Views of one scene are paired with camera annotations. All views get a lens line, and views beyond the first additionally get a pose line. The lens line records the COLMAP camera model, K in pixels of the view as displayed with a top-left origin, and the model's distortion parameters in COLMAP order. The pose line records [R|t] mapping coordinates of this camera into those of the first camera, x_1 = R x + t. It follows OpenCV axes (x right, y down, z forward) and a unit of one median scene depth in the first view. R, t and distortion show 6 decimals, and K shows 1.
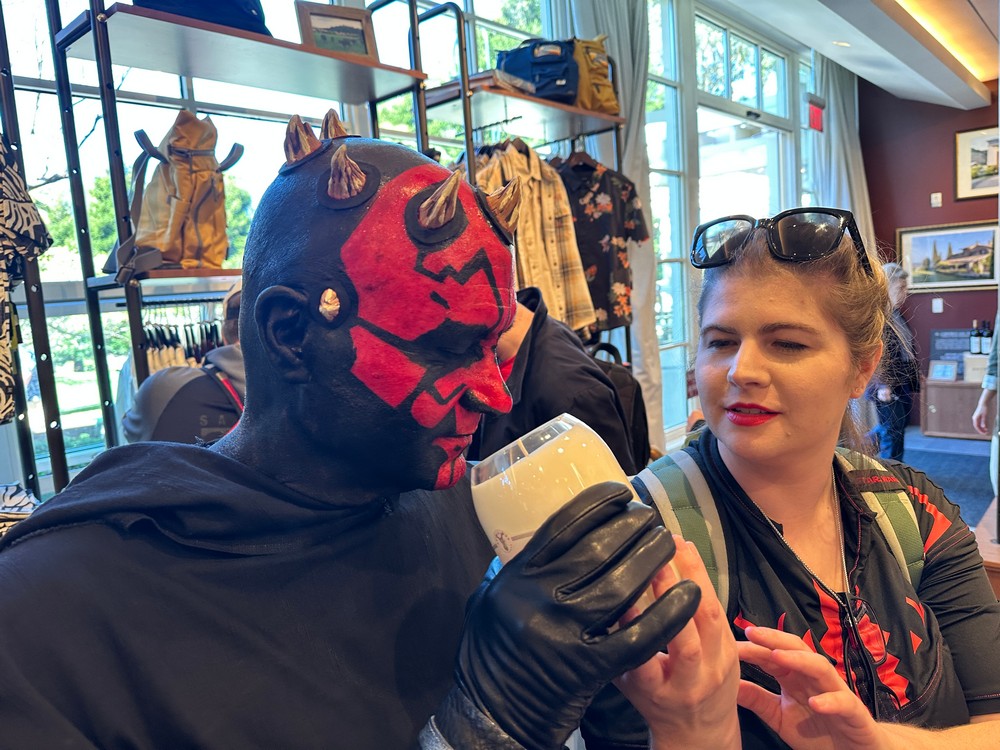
lens RADIAL K [[709.0, 0, 501.6], [0, 709.0, 373.2], [0, 0, 1]] dist [0.027243, -0.007619]
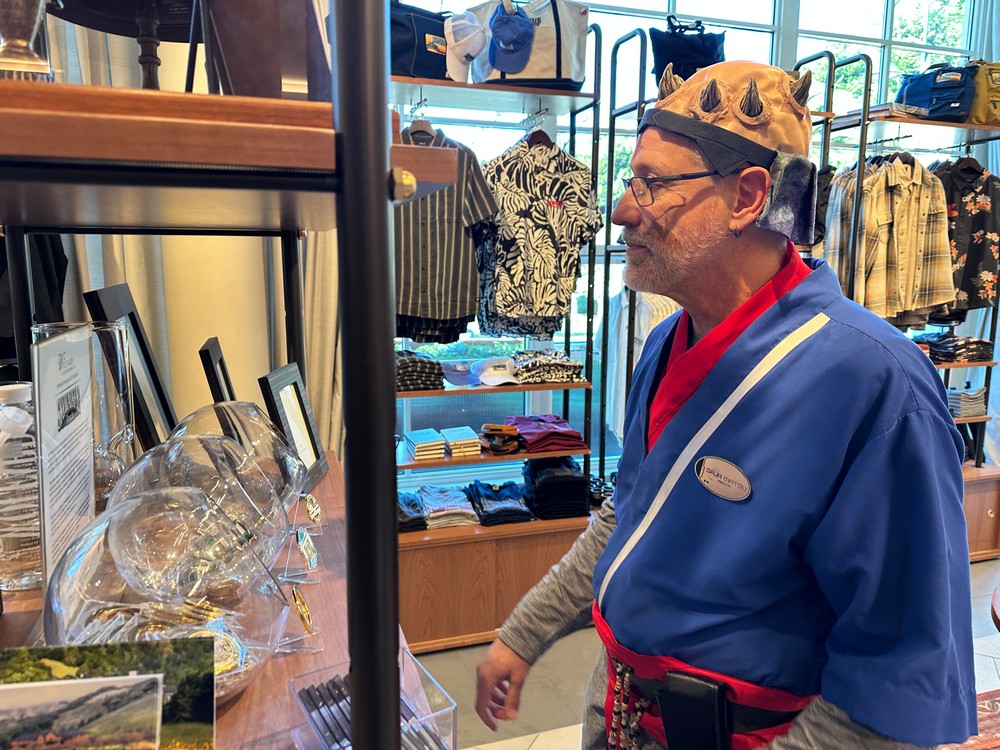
lens RADIAL K [[709.0, 0, 497.2], [0, 709.0, 373.9], [0, 0, 1]] dist [0.027243, -0.007619]
pose [[0.867534, 0.147214, -0.475093, 0.055040], [-0.128885, 0.989105, 0.071139, 0.069660], [0.480389, -0.000484, 0.877055, -0.484884]]
